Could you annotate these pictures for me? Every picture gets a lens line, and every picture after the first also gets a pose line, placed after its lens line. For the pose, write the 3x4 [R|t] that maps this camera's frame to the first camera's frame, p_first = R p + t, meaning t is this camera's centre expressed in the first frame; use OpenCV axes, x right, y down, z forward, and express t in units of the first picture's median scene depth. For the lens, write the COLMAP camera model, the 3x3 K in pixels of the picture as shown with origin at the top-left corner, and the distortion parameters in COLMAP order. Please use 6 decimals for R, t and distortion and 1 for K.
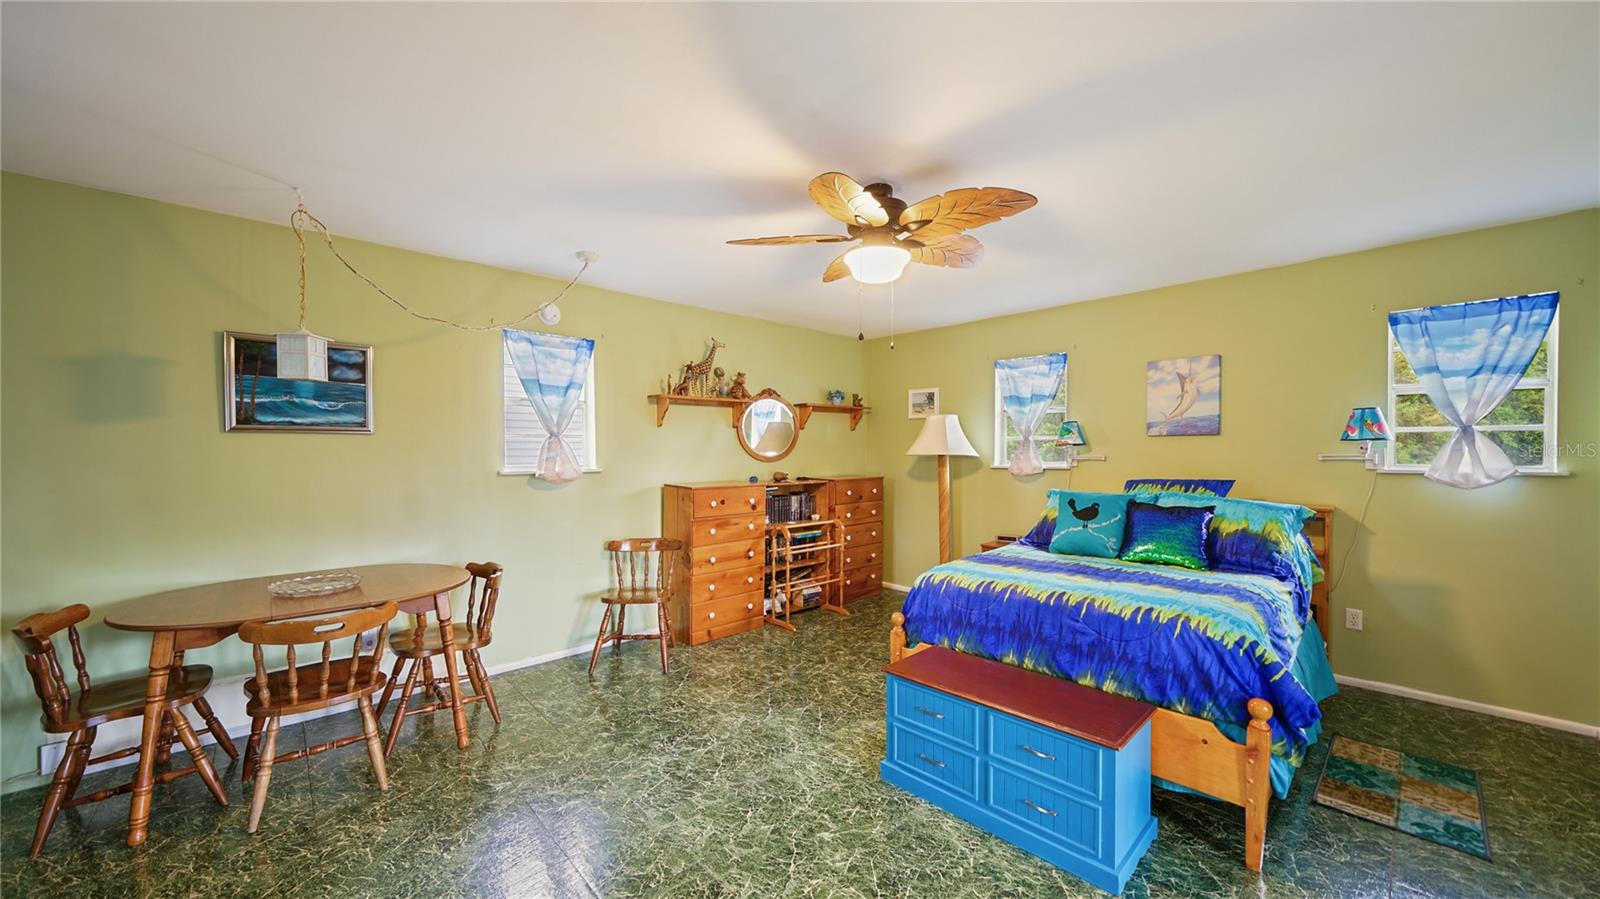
lens RADIAL K [[573.6, 0, 792.0], [0, 573.6, 459.3], [0, 0, 1]] dist [-0.001934, -0.000203]
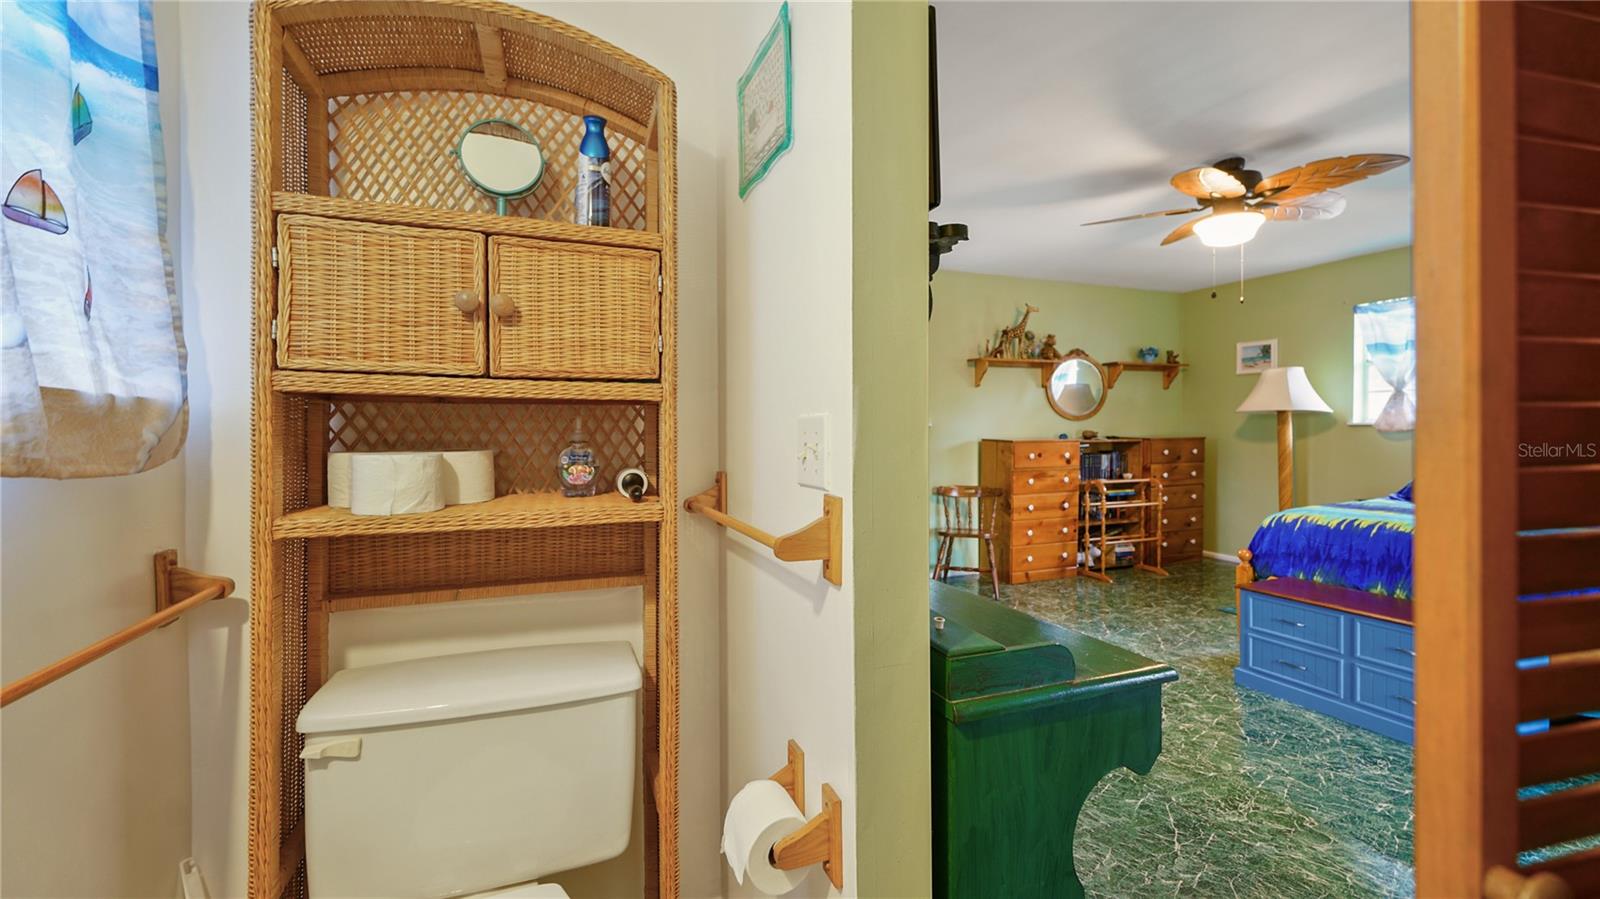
lens RADIAL K [[635.0, 0, 799.7], [0, 635.0, 434.9], [0, 0, 1]] dist [0.001480, -0.000006]
pose [[0.932687, 0.001187, -0.360684, -0.106903], [-0.002223, 0.999995, -0.002456, 0.039006], [0.360680, 0.003092, 0.932685, -0.266935]]
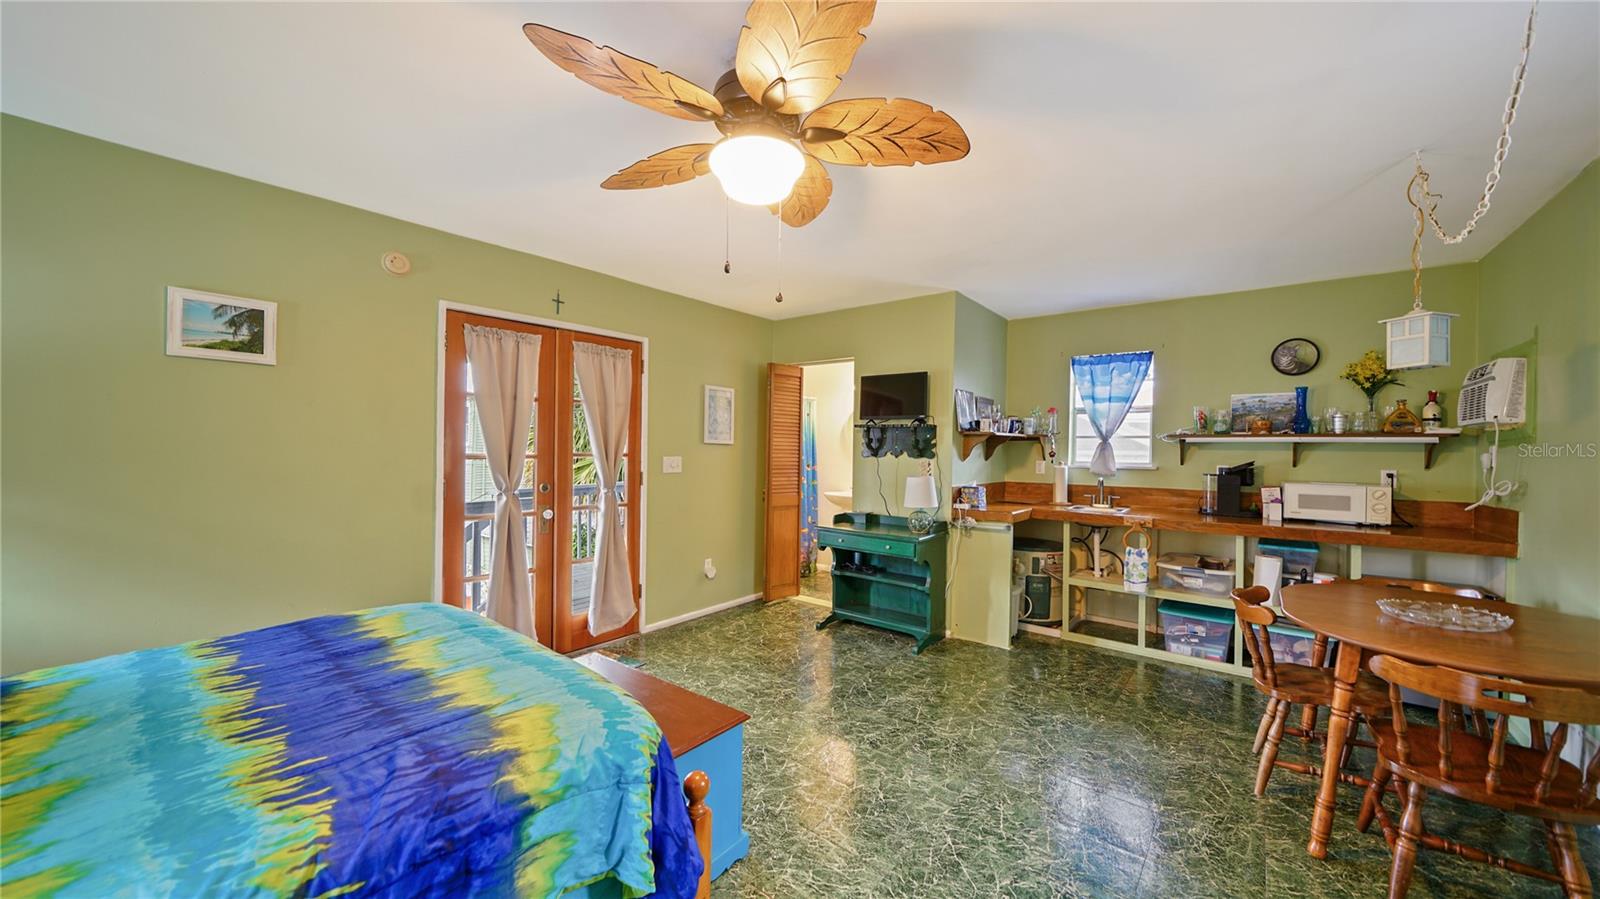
lens RADIAL K [[565.9, 0, 800.0], [0, 565.9, 446.2], [0, 0, 1]] dist [-0.000367, -0.000036]
pose [[-0.988502, -0.010522, -0.150843, 0.114699], [-0.011091, 0.999934, 0.002930, -0.007382], [0.150802, 0.004570, -0.988553, 0.981394]]
